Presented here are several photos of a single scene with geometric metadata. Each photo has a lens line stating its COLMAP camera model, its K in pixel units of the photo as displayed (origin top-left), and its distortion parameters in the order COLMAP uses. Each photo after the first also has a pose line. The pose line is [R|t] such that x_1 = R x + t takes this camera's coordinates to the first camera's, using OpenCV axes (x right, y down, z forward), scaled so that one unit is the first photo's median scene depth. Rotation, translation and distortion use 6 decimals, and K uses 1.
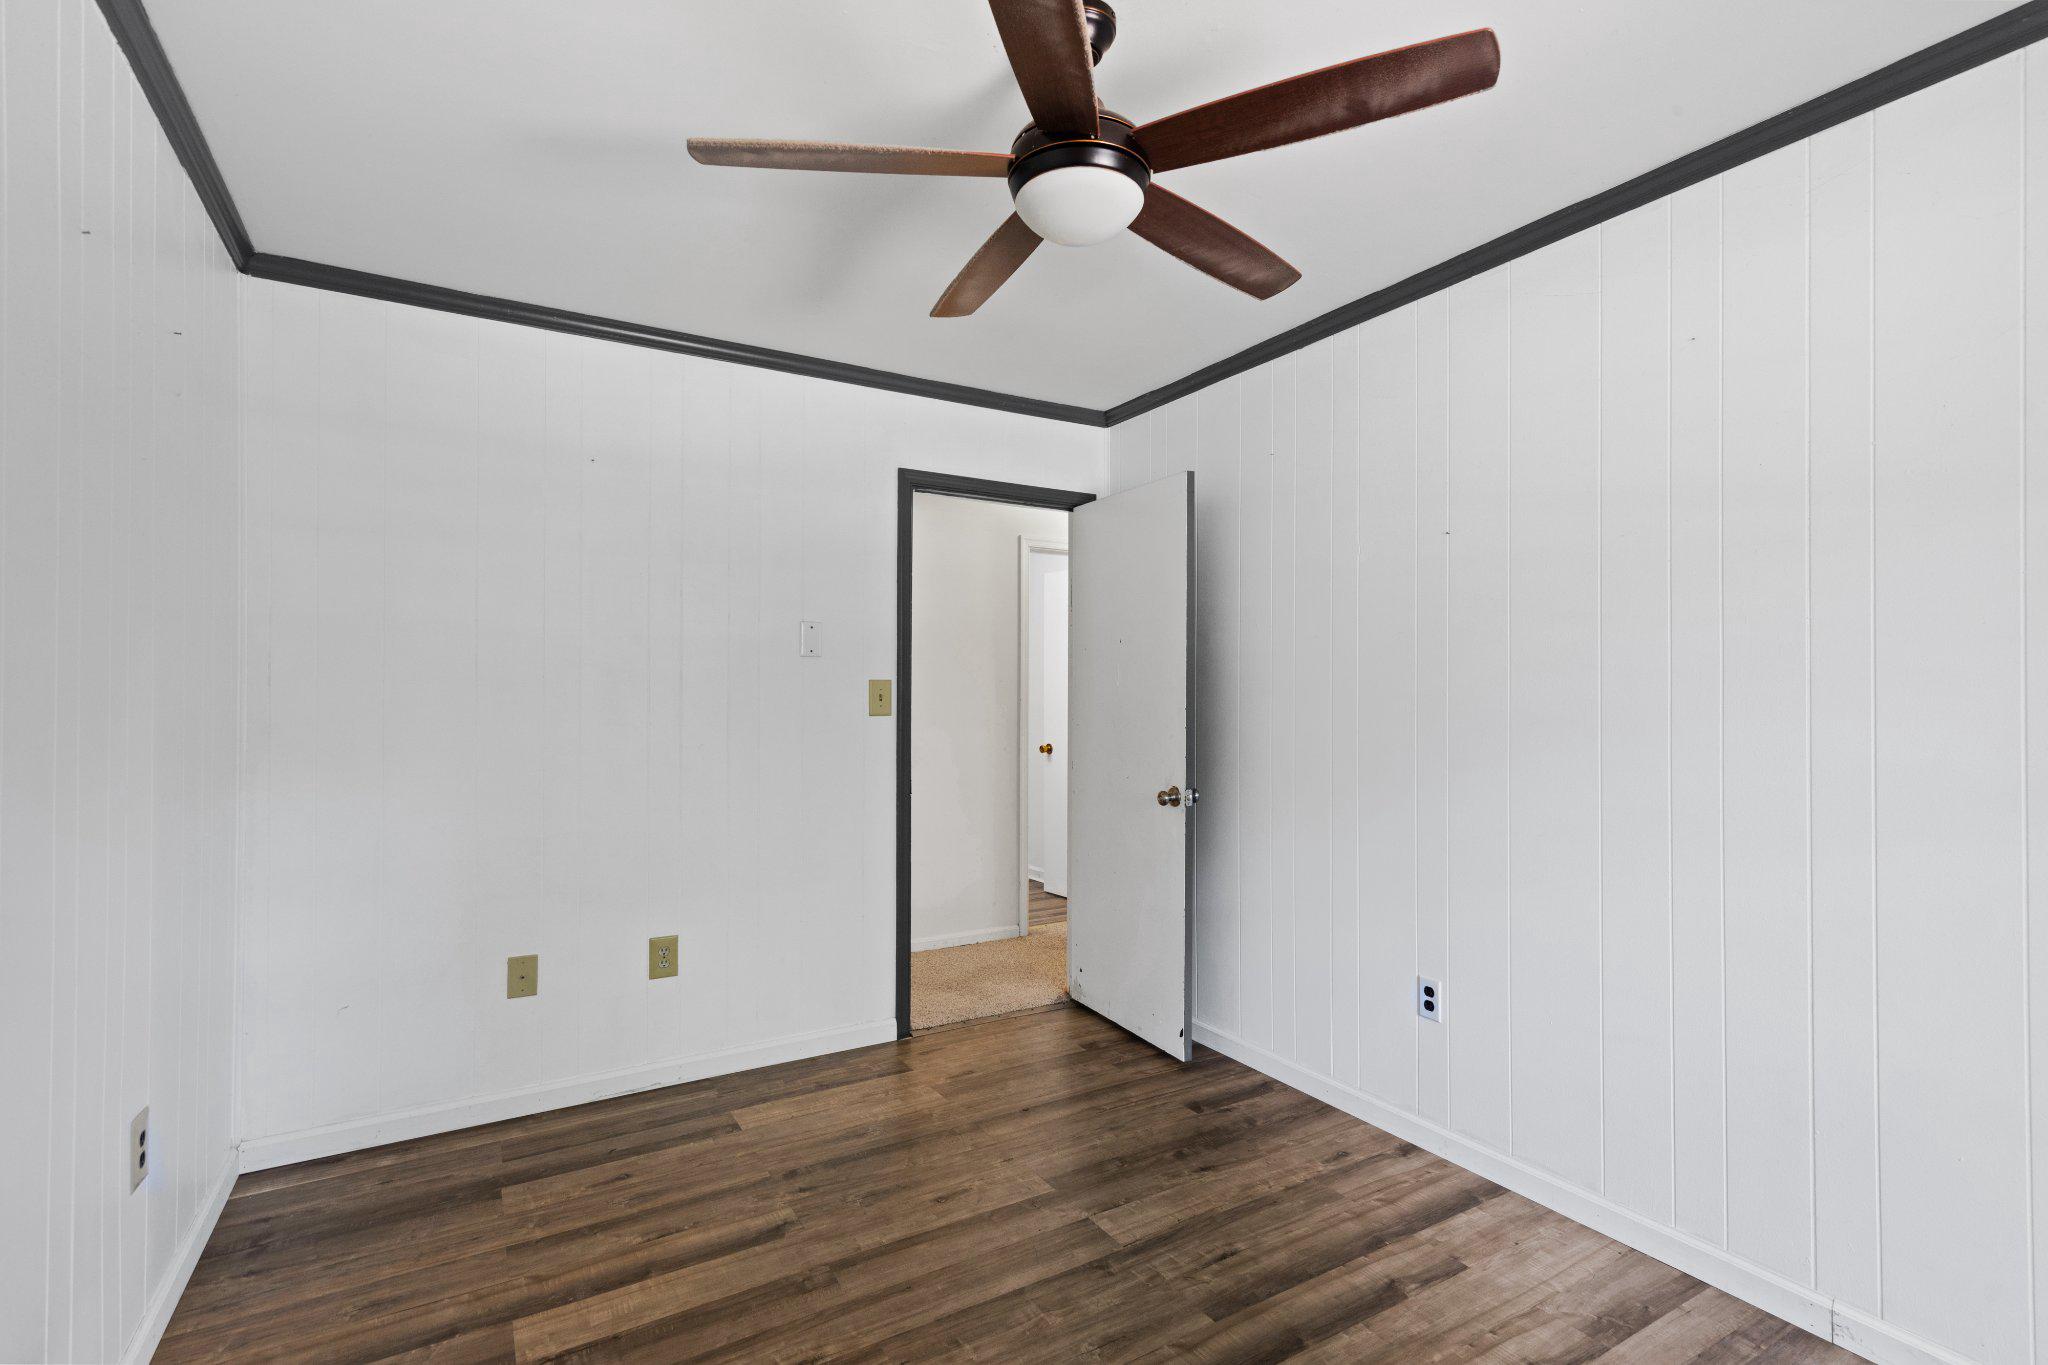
lens RADIAL K [[940.4, 0, 1015.8], [0, 940.4, 687.5], [0, 0, 1]] dist [0.002534, 0.000484]
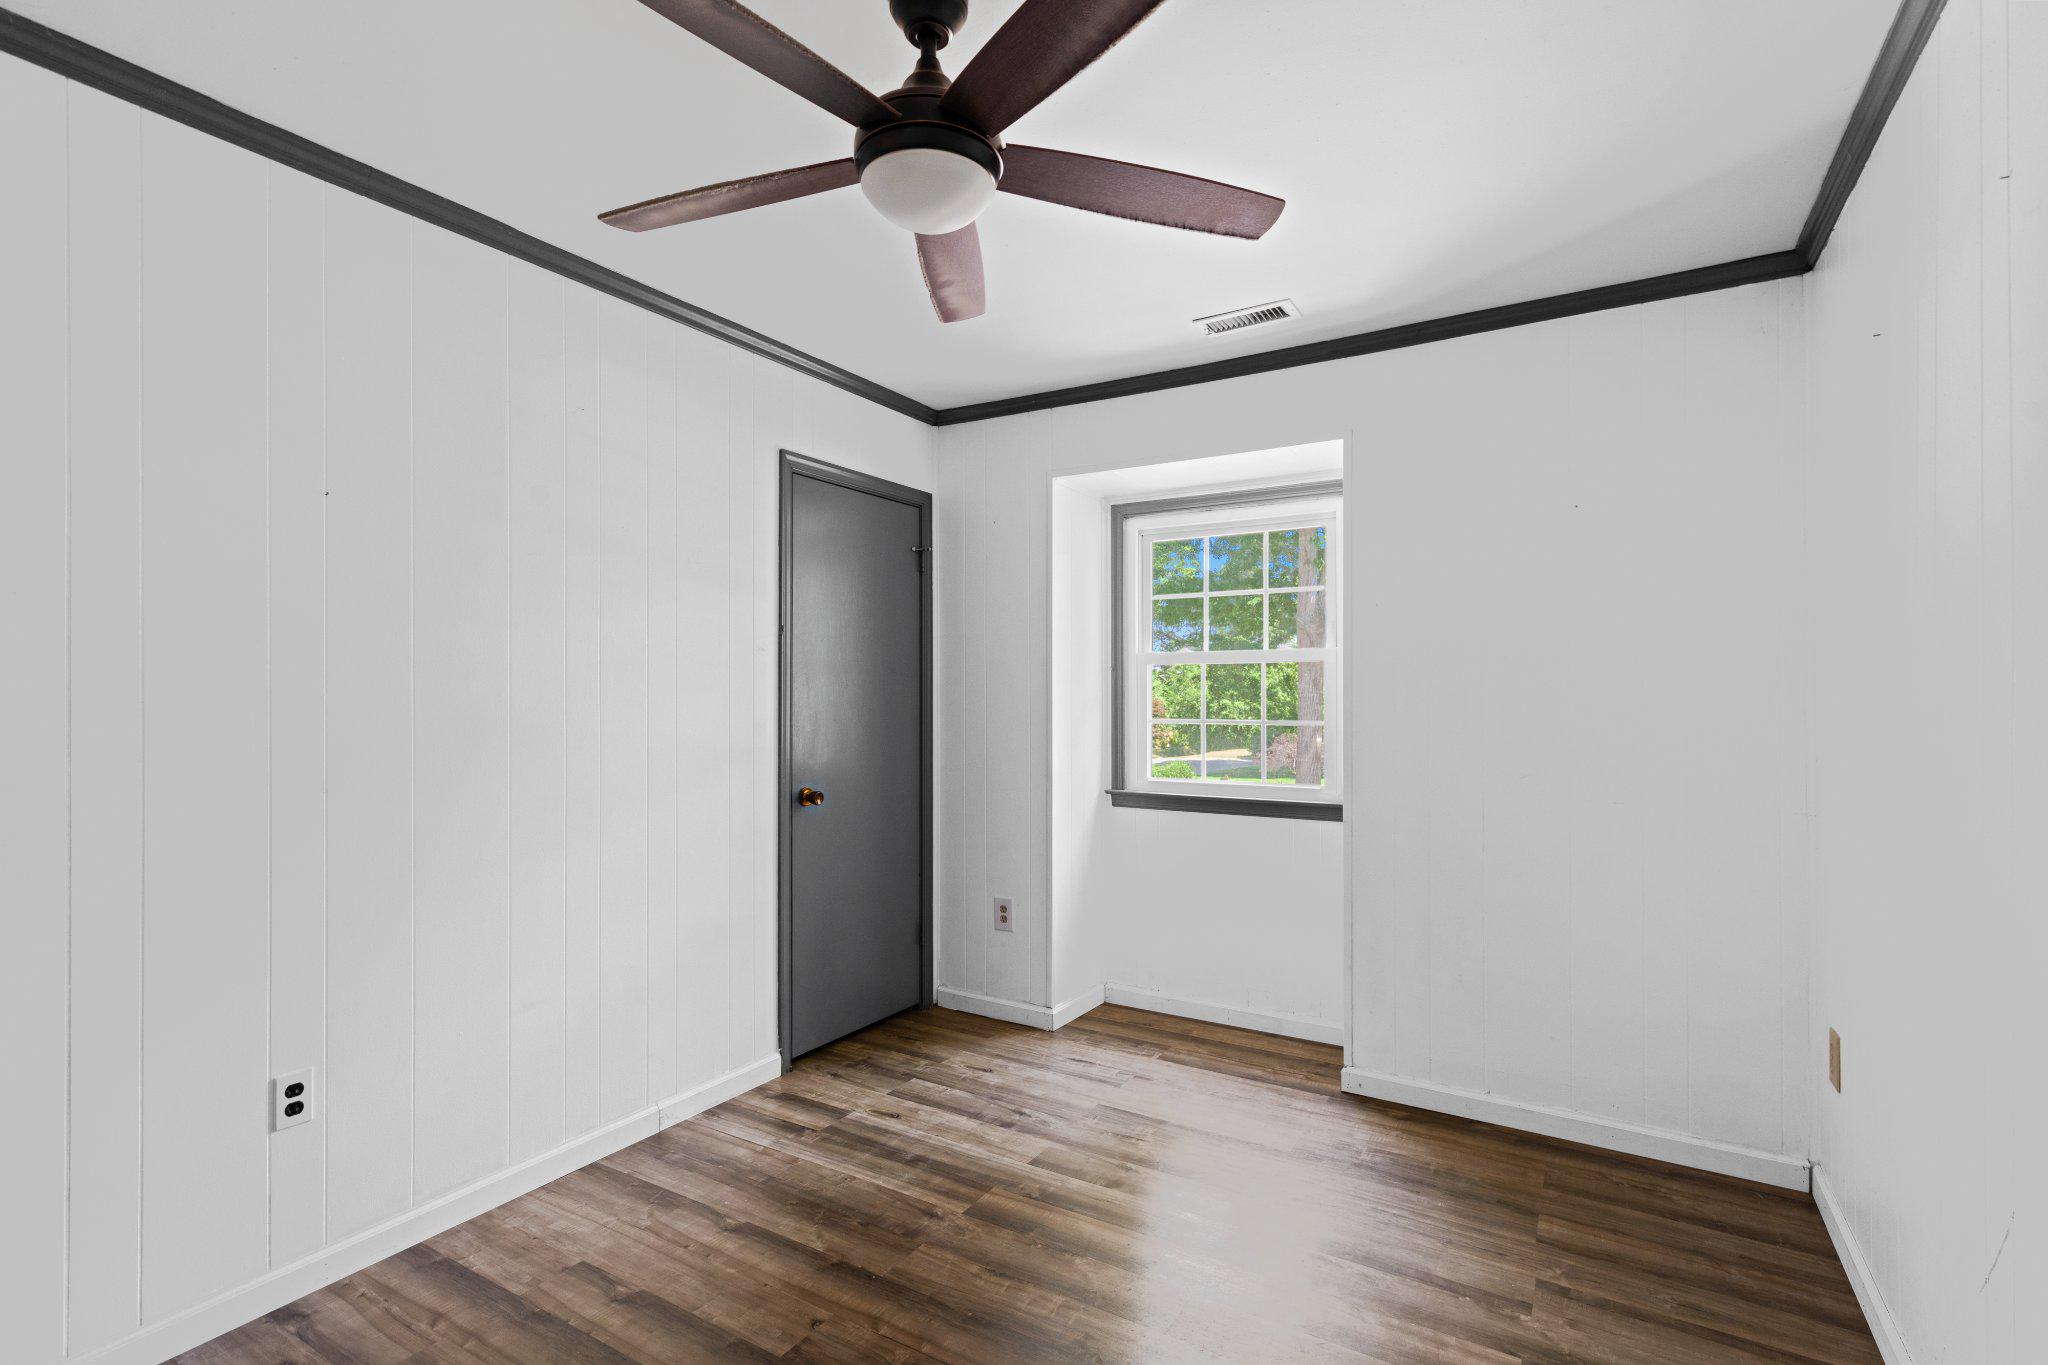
lens RADIAL K [[940.4, 0, 1018.6], [0, 940.4, 702.2], [0, 0, 1]] dist [0.002534, 0.000484]
pose [[-0.461176, -0.001256, 0.887308, -0.594108], [-0.000692, 0.999999, 0.001056, 0.010947], [-0.887309, -0.000128, -0.461176, 0.981591]]
